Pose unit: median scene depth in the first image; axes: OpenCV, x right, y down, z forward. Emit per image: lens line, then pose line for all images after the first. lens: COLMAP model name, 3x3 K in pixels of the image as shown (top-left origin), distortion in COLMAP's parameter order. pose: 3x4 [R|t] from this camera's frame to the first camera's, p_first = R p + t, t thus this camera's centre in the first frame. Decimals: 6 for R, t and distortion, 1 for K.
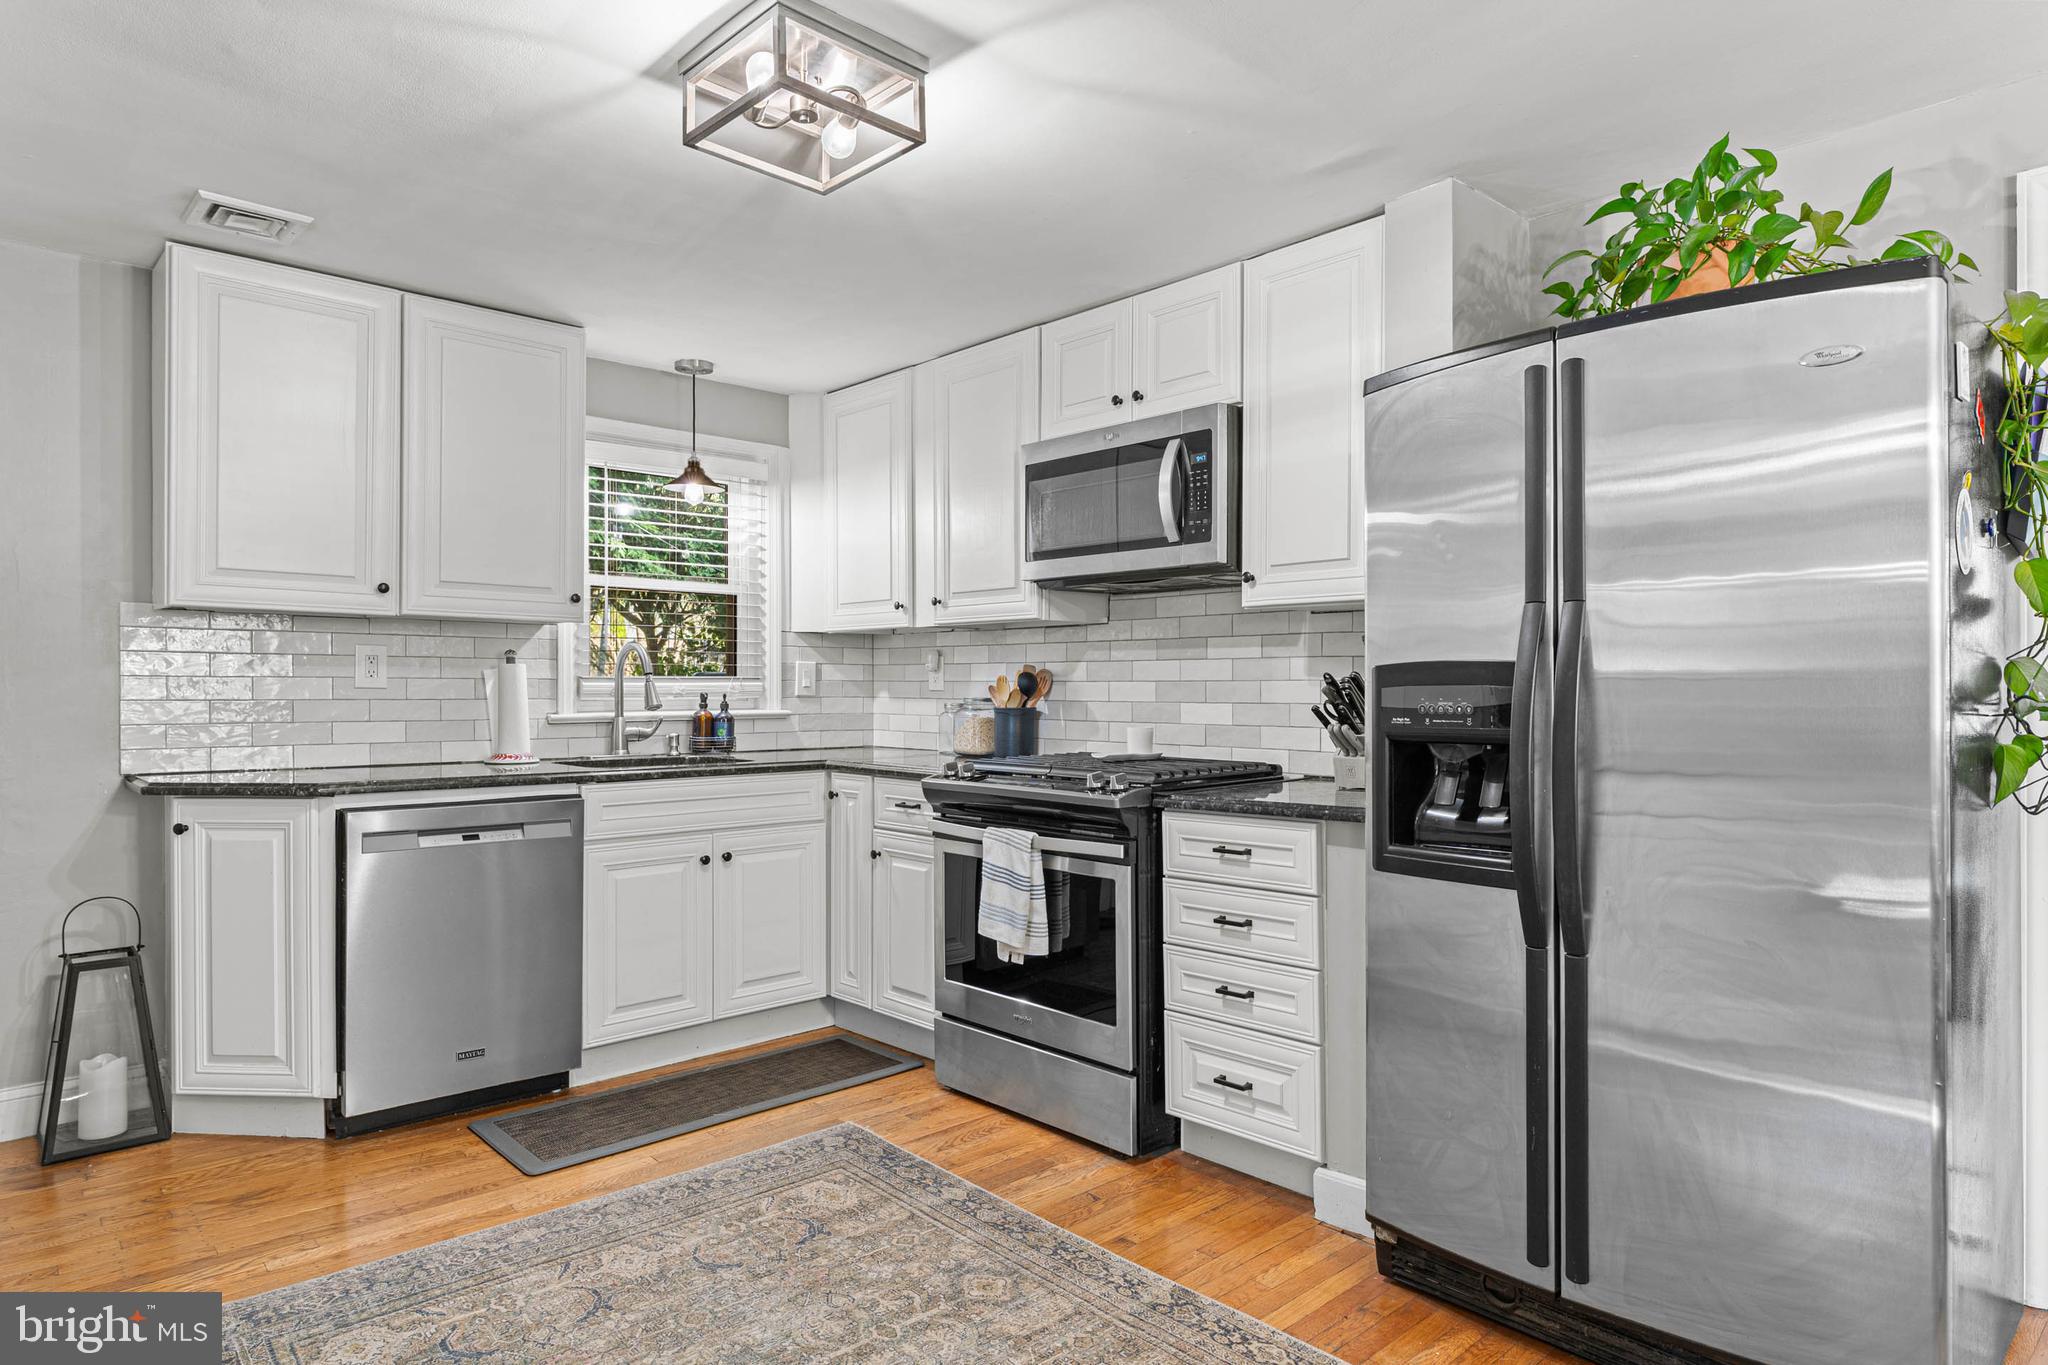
lens RADIAL K [[1177.2, 0, 1032.6], [0, 1177.2, 701.3], [0, 0, 1]] dist [0.000150, -0.001767]
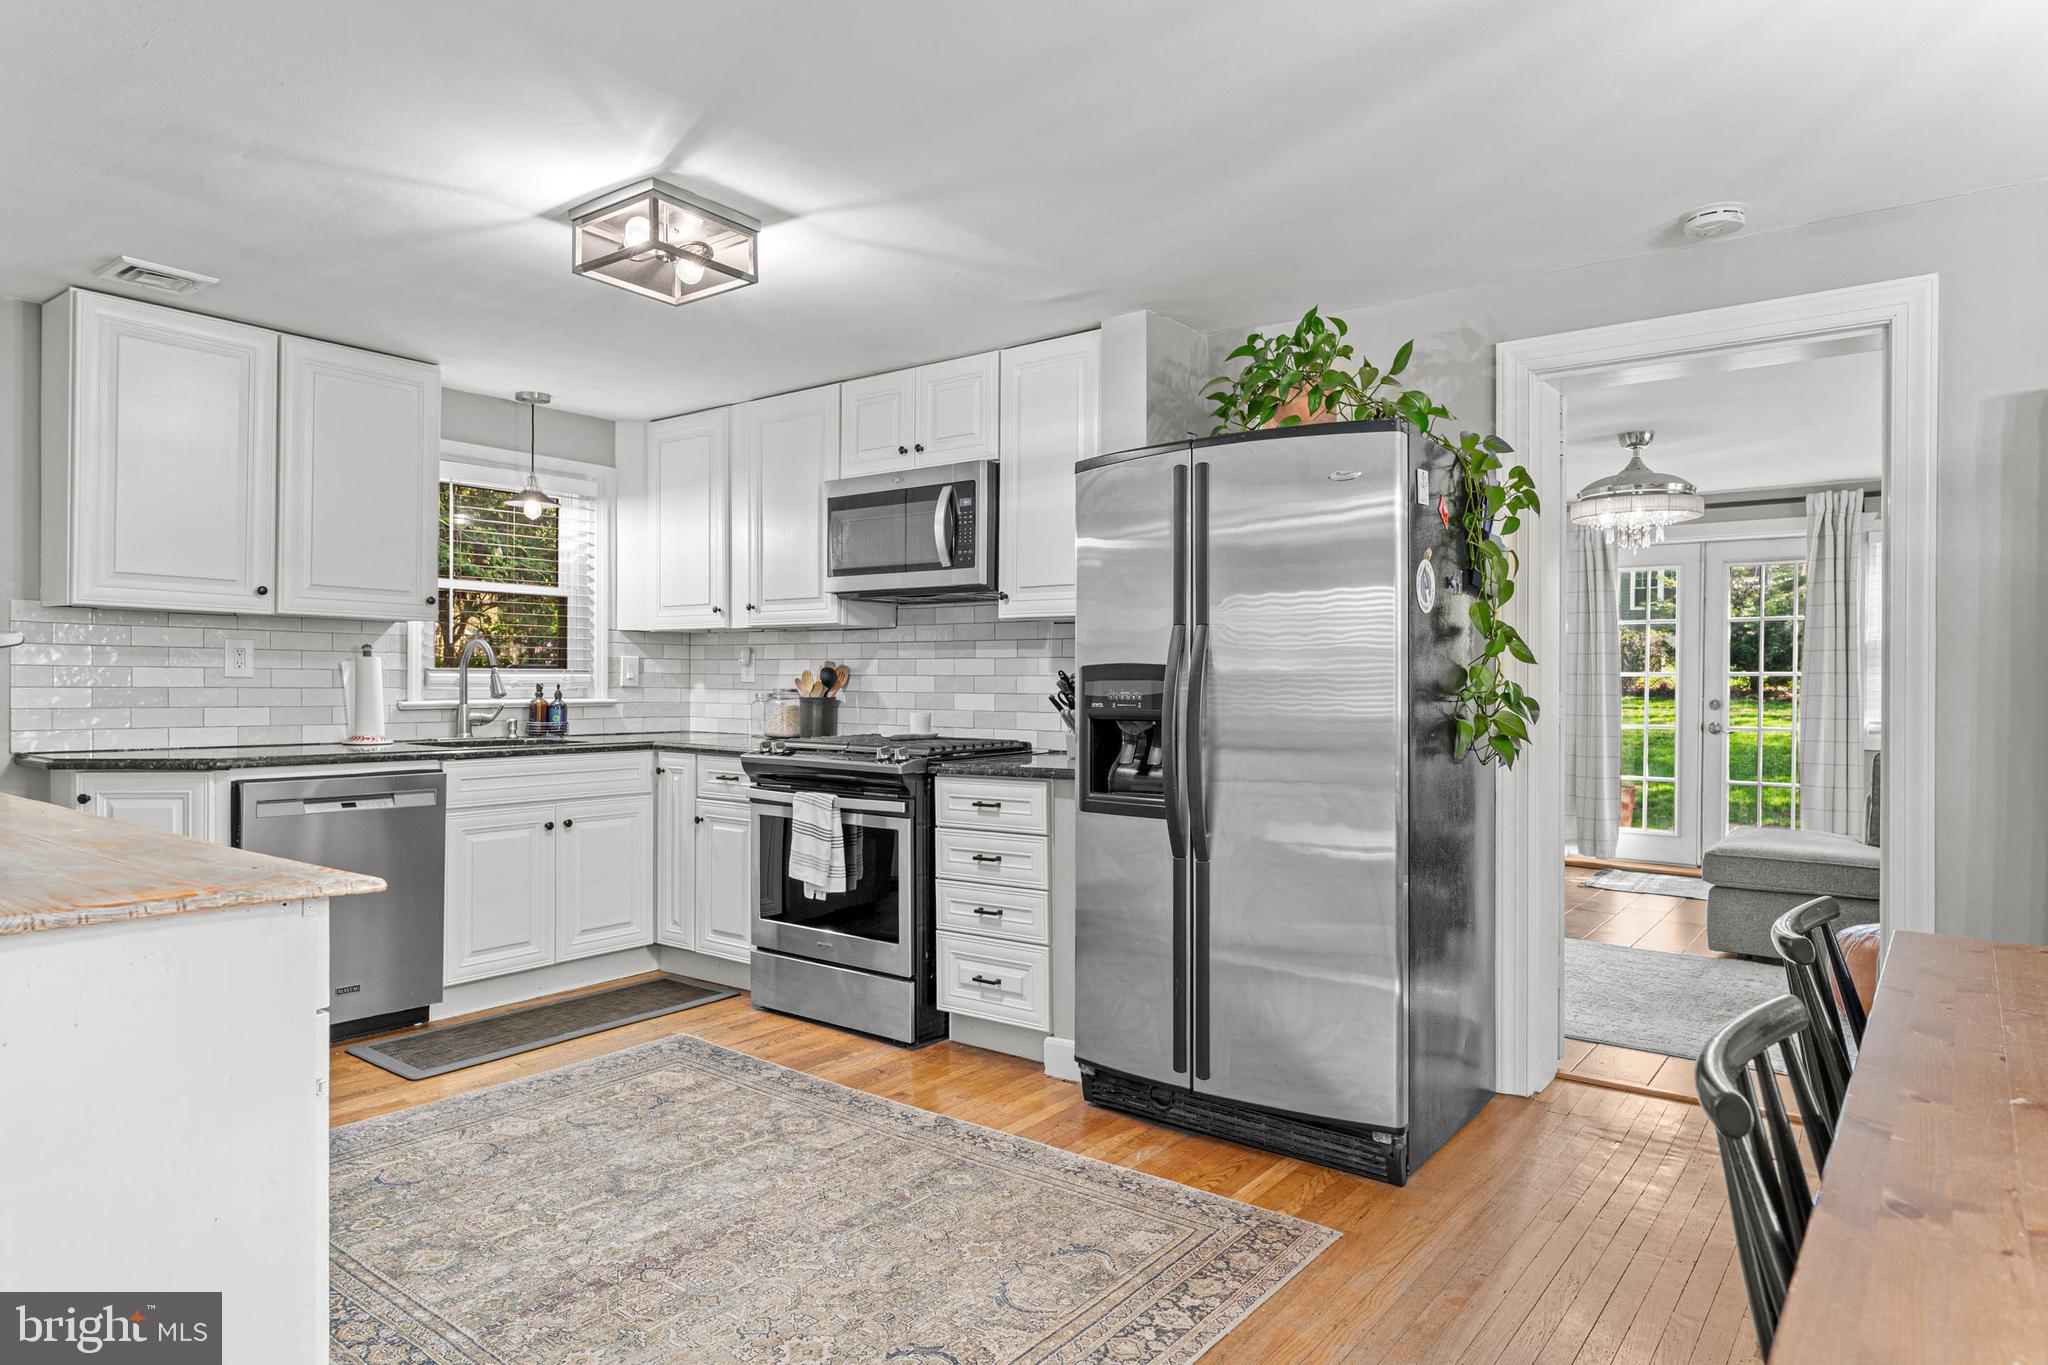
lens RADIAL K [[1177.2, 0, 1026.9], [0, 1177.2, 698.9], [0, 0, 1]] dist [0.000150, -0.001767]
pose [[0.986104, 0.003048, 0.166099, -0.005495], [-0.003647, 0.999988, 0.003301, 0.003464], [-0.166087, -0.003861, 0.986104, -0.287810]]
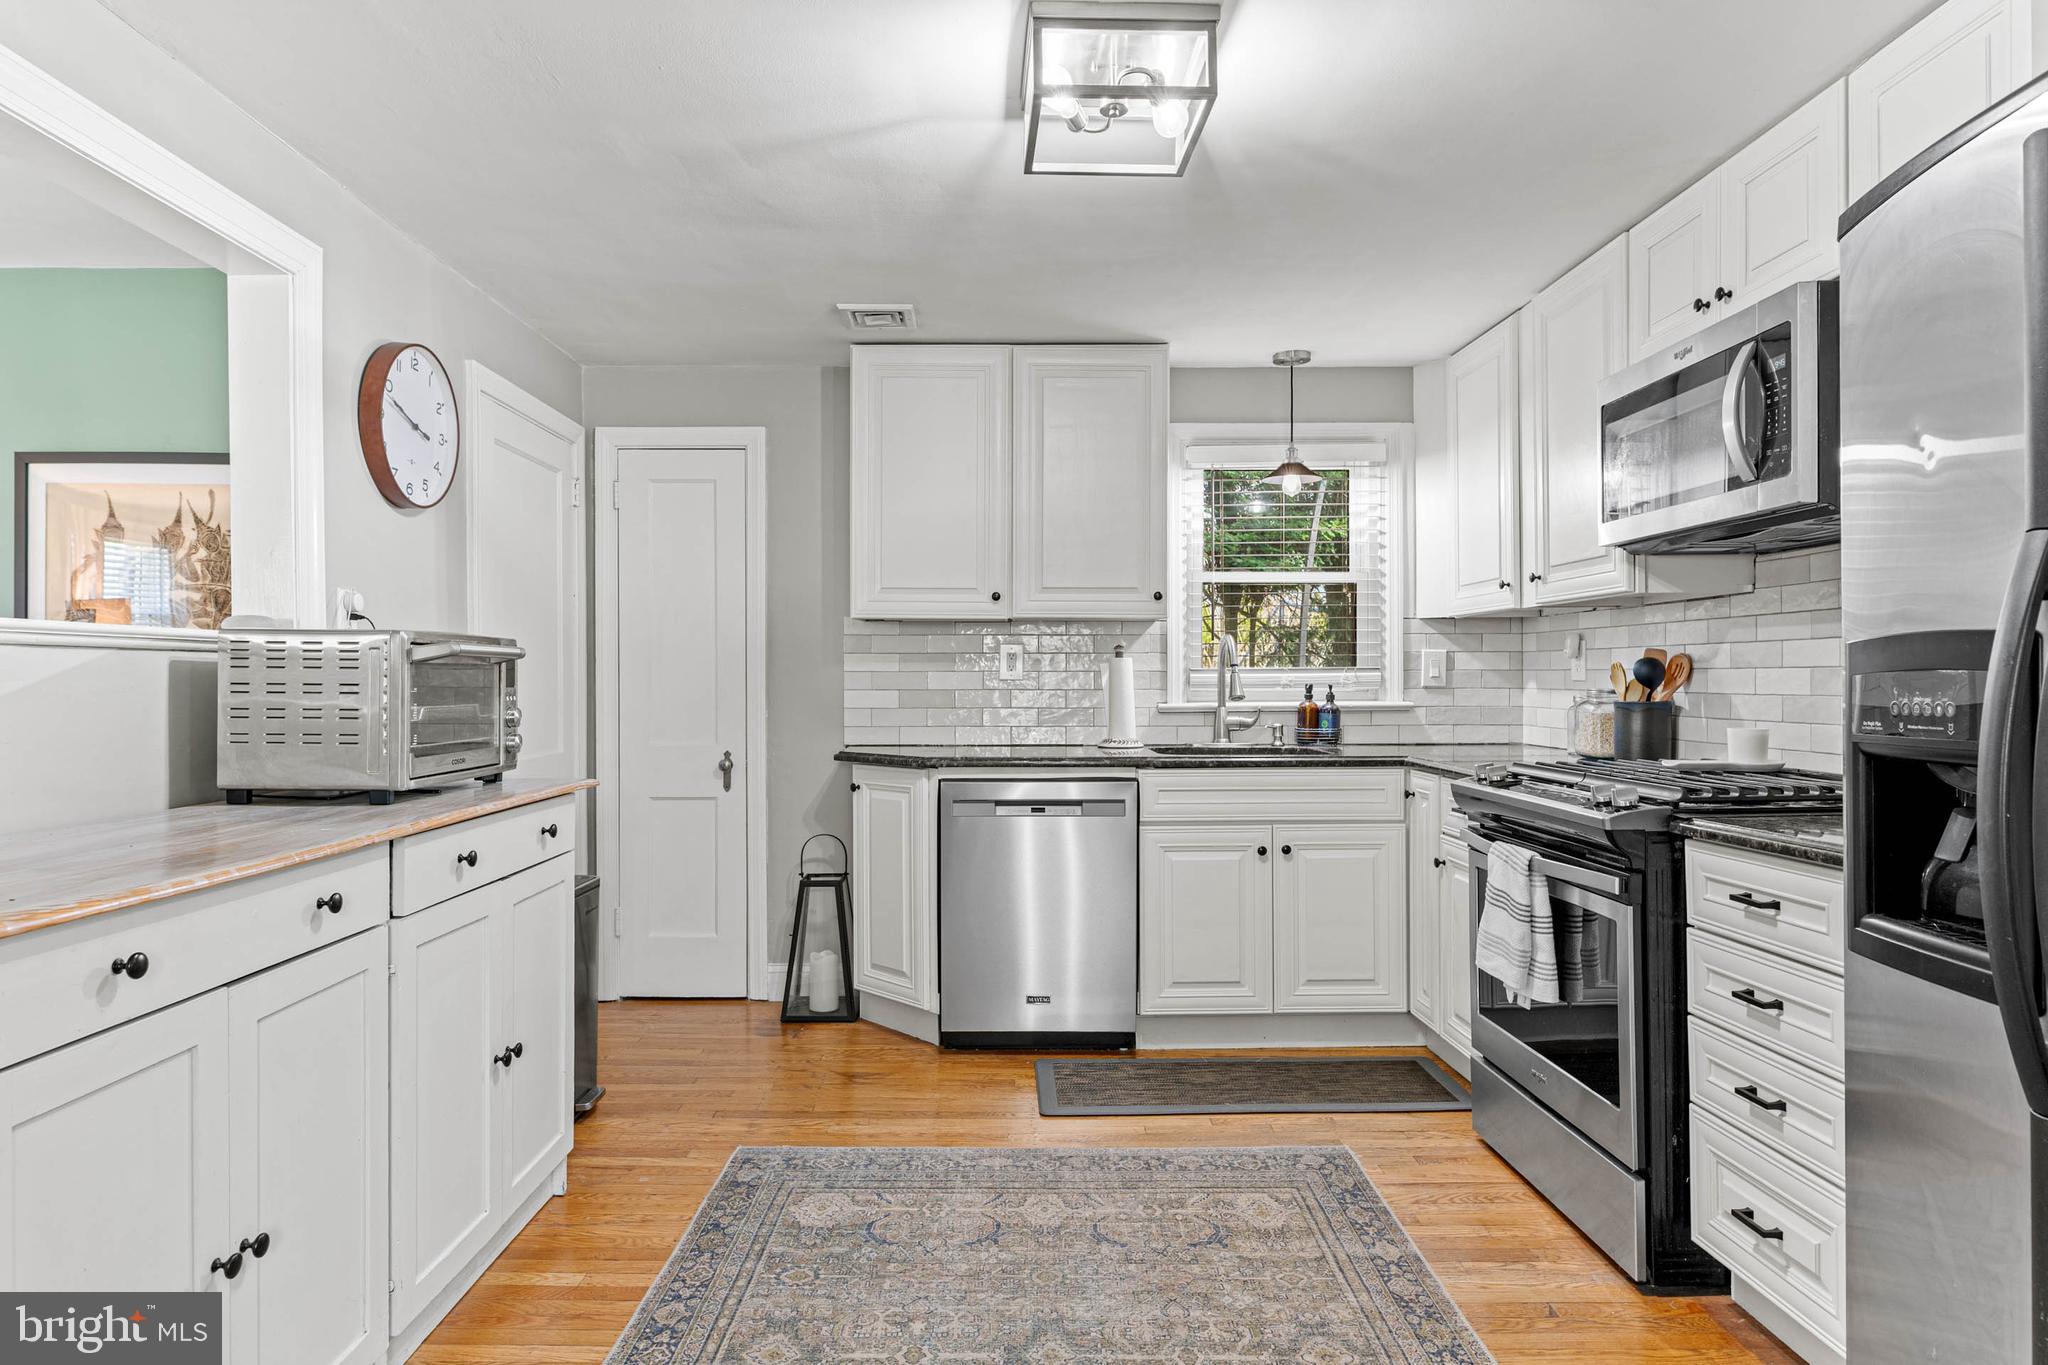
lens RADIAL K [[1177.2, 0, 1011.7], [0, 1177.2, 683.0], [0, 0, 1]] dist [0.000150, -0.001767]
pose [[0.736757, -0.001686, -0.676156, 0.298068], [-0.003209, 0.999977, -0.005991, -0.001394], [0.676150, 0.006584, 0.736734, 0.144912]]
